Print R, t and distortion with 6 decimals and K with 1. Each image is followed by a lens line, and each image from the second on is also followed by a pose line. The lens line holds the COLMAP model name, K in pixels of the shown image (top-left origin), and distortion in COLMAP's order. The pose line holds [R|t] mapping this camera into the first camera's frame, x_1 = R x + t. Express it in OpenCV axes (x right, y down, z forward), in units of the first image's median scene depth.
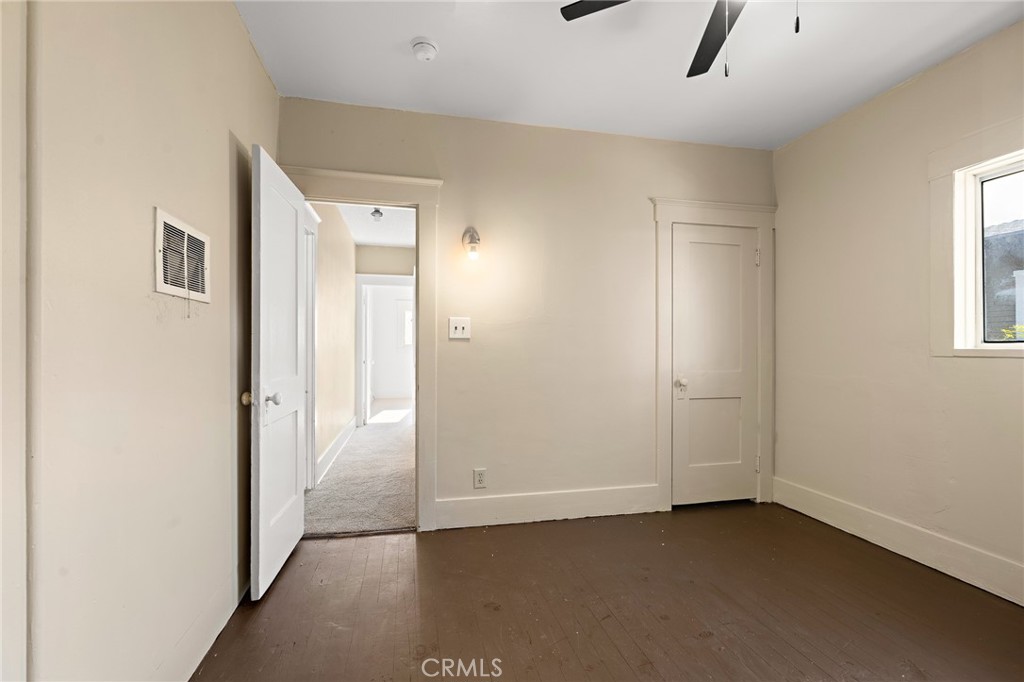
lens RADIAL K [[451.9, 0, 509.3], [0, 451.9, 345.0], [0, 0, 1]] dist [-0.001097, 0.000061]
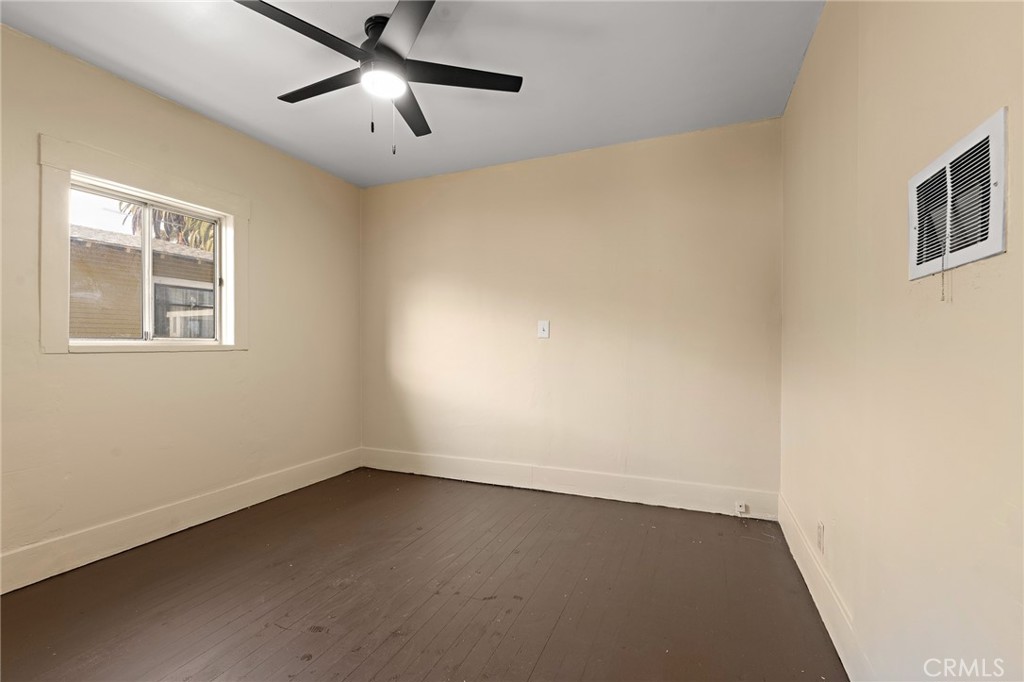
lens RADIAL K [[451.9, 0, 509.3], [0, 451.9, 345.0], [0, 0, 1]] dist [-0.001097, 0.000061]
pose [[-0.812305, -0.004357, 0.583217, -0.447900], [-0.008079, 0.999960, -0.003782, 0.006060], [-0.583177, -0.007783, -0.812308, 1.403055]]
